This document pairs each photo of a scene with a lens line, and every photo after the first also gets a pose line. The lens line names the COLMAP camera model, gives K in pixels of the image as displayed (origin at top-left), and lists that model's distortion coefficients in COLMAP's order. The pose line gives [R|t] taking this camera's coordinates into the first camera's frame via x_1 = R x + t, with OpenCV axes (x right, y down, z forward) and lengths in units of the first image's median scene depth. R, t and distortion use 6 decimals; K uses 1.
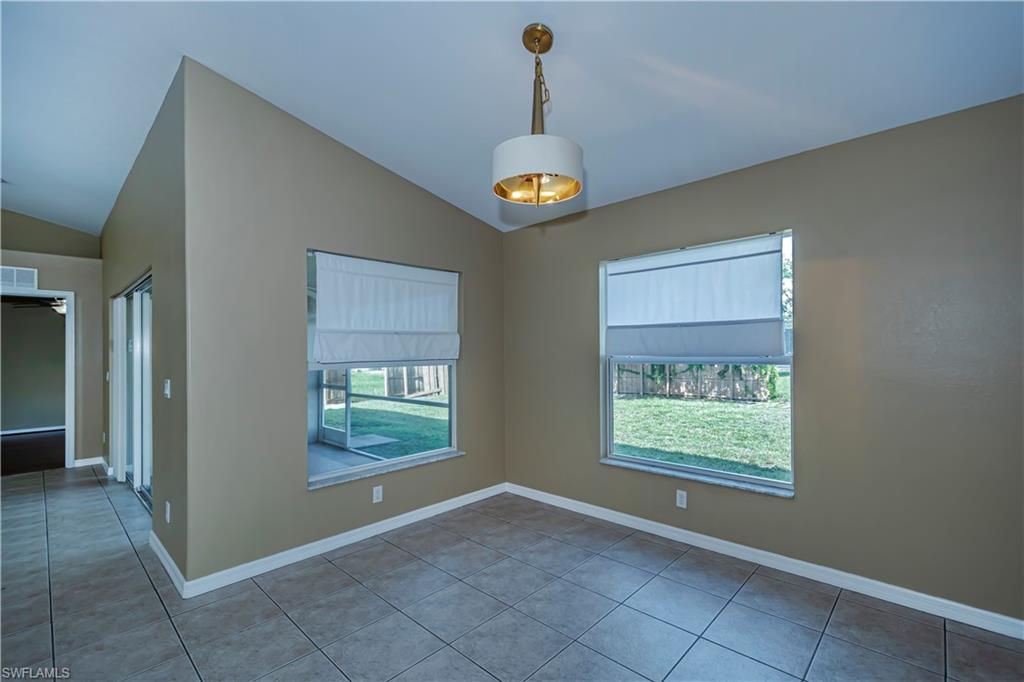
lens RADIAL K [[442.9, 0, 512.9], [0, 442.9, 356.1], [0, 0, 1]] dist [0.003786, 0.000049]
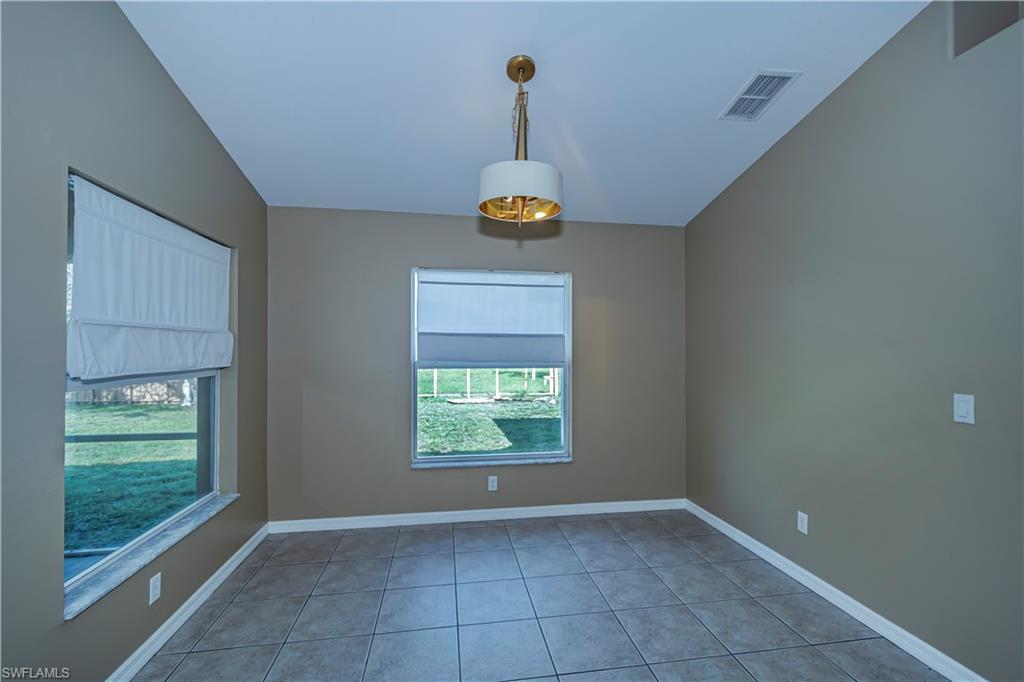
lens RADIAL K [[442.9, 0, 512.9], [0, 442.9, 356.1], [0, 0, 1]] dist [0.003786, 0.000049]
pose [[0.618827, 0.000196, 0.785527, -0.504398], [0.001069, 0.999999, -0.001093, -0.013587], [-0.785526, 0.001516, 0.618826, 0.229069]]
